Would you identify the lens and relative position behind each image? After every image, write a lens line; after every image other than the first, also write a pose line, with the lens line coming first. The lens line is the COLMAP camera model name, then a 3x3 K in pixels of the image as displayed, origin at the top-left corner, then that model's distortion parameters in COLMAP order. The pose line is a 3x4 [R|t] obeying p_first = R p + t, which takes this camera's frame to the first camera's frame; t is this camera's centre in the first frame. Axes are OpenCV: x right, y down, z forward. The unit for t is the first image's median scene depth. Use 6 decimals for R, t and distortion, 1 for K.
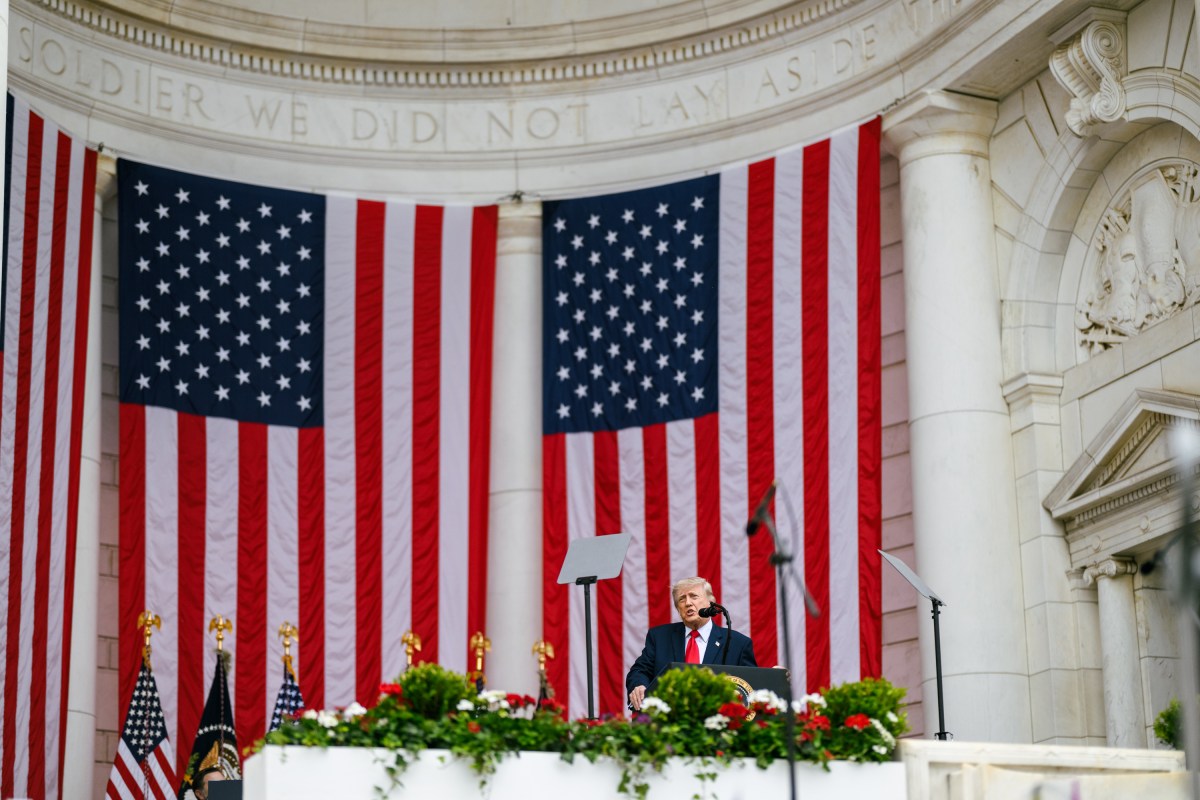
lens RADIAL K [[2738.7, 0, 600.0], [0, 2738.7, 400.0], [0, 0, 1]] dist [-0.036642, 0.228437]
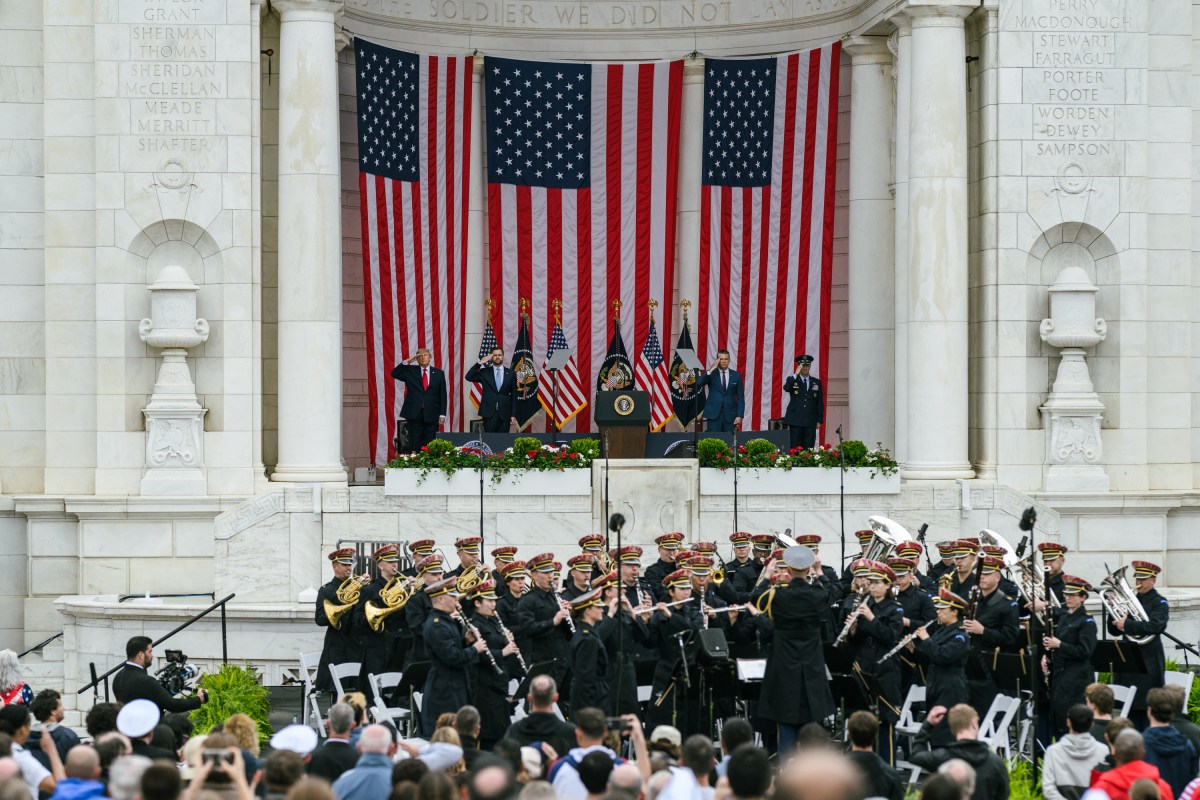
lens RADIAL K [[2738.7, 0, 600.0], [0, 2738.7, 400.0], [0, 0, 1]] dist [-0.036642, 0.228437]
pose [[0.955571, 0.019665, -0.294105, 1.041333], [0.061391, 0.962614, 0.263829, -0.768626], [0.288298, -0.270163, 0.918638, -1.856312]]
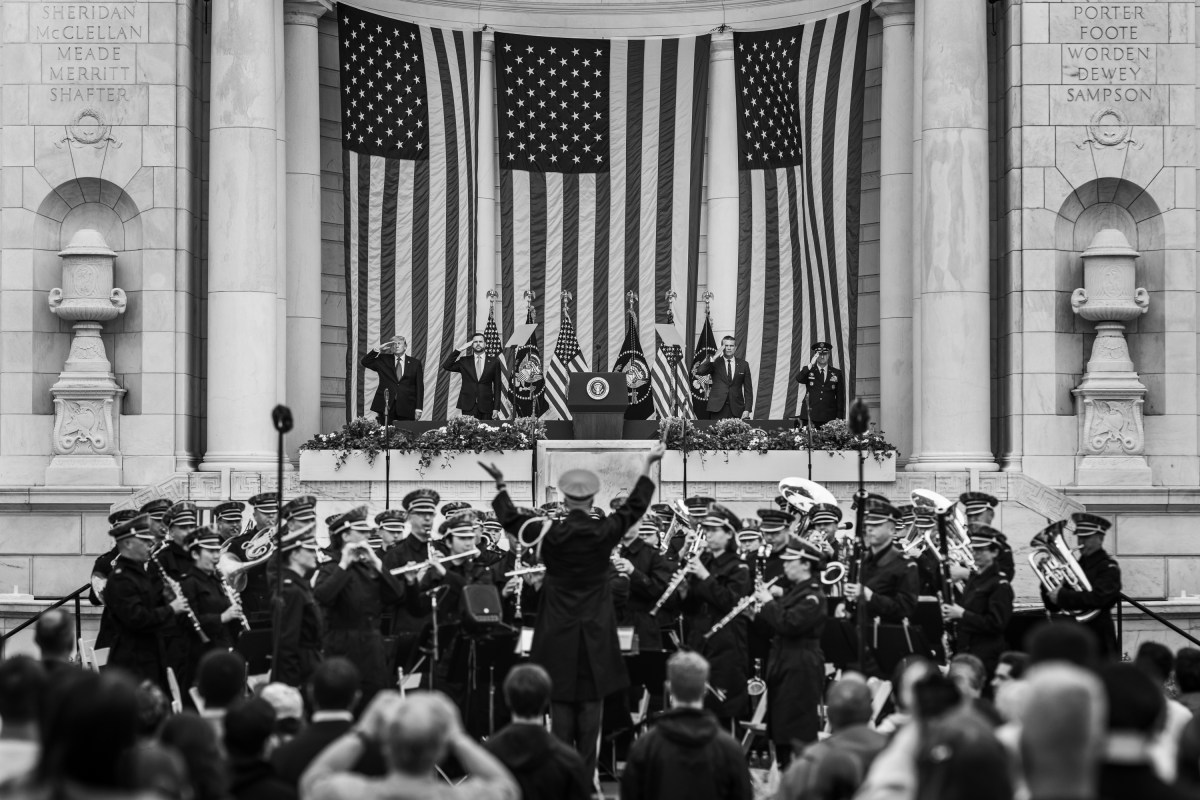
lens RADIAL K [[2571.9, 0, 600.0], [0, 2571.9, 400.0], [0, 0, 1]] dist [-0.046452, 0.256651]
pose [[0.929757, 0.010014, -0.368037, 1.113310], [0.079812, 0.970378, 0.228029, -0.493719], [0.359418, -0.241385, 0.901416, -1.272155]]
